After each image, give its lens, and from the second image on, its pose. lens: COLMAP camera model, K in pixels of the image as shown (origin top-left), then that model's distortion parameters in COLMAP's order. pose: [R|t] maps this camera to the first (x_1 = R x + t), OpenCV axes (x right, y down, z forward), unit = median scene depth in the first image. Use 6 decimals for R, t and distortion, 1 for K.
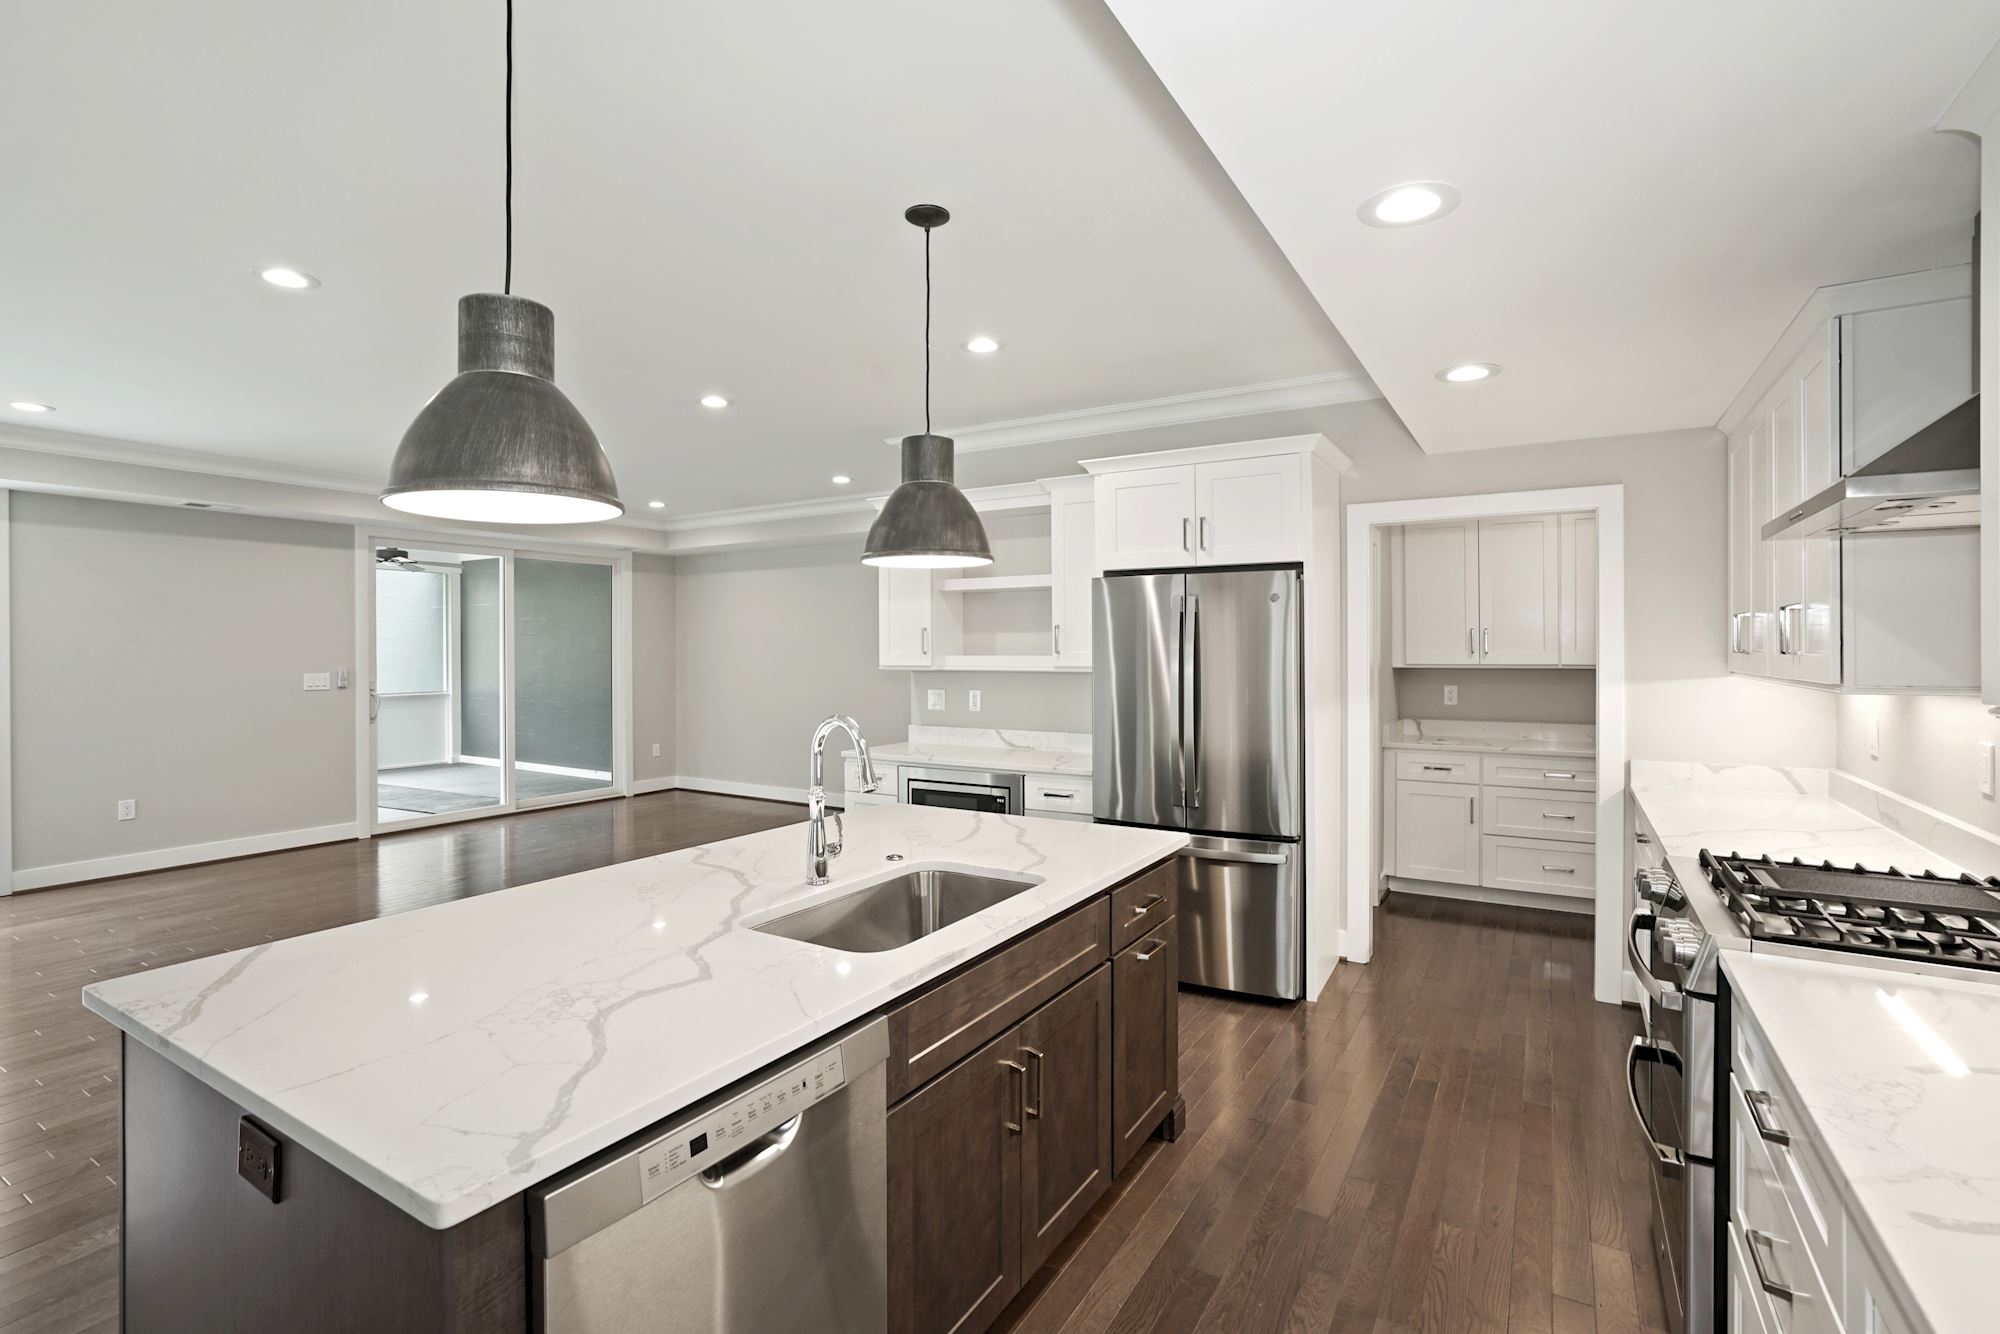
lens RADIAL K [[942.4, 0, 909.4], [0, 942.4, 647.6], [0, 0, 1]] dist [-0.026486, 0.014918]
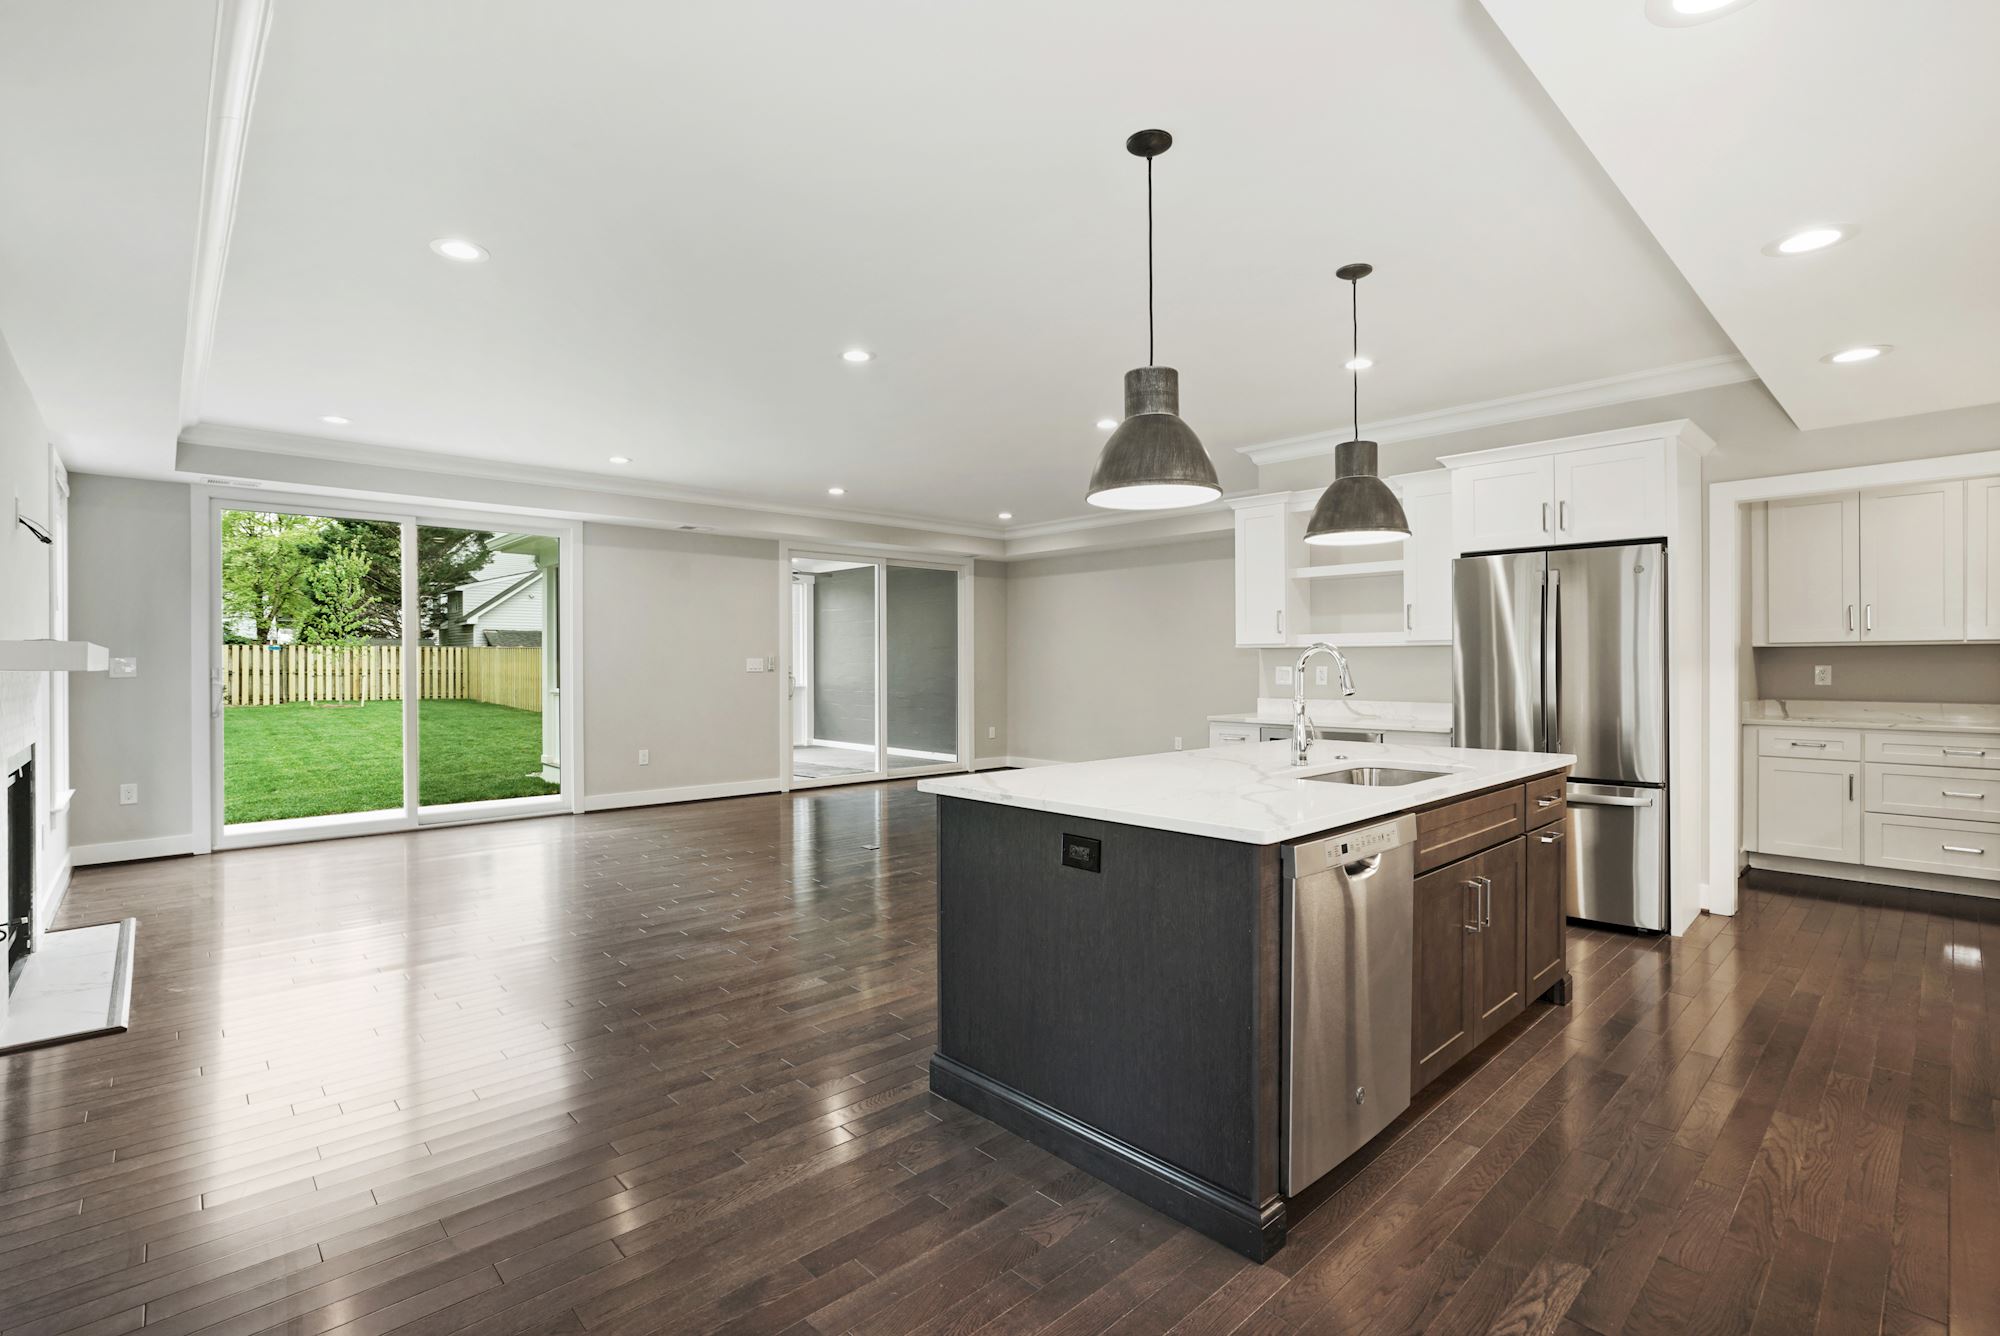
lens RADIAL K [[942.4, 0, 908.0], [0, 942.4, 673.6], [0, 0, 1]] dist [-0.026486, 0.014918]
pose [[0.970654, -0.003298, -0.240458, -0.160536], [0.005329, 0.999955, 0.007797, 0.049392], [0.240421, -0.008849, 0.970628, -0.243478]]
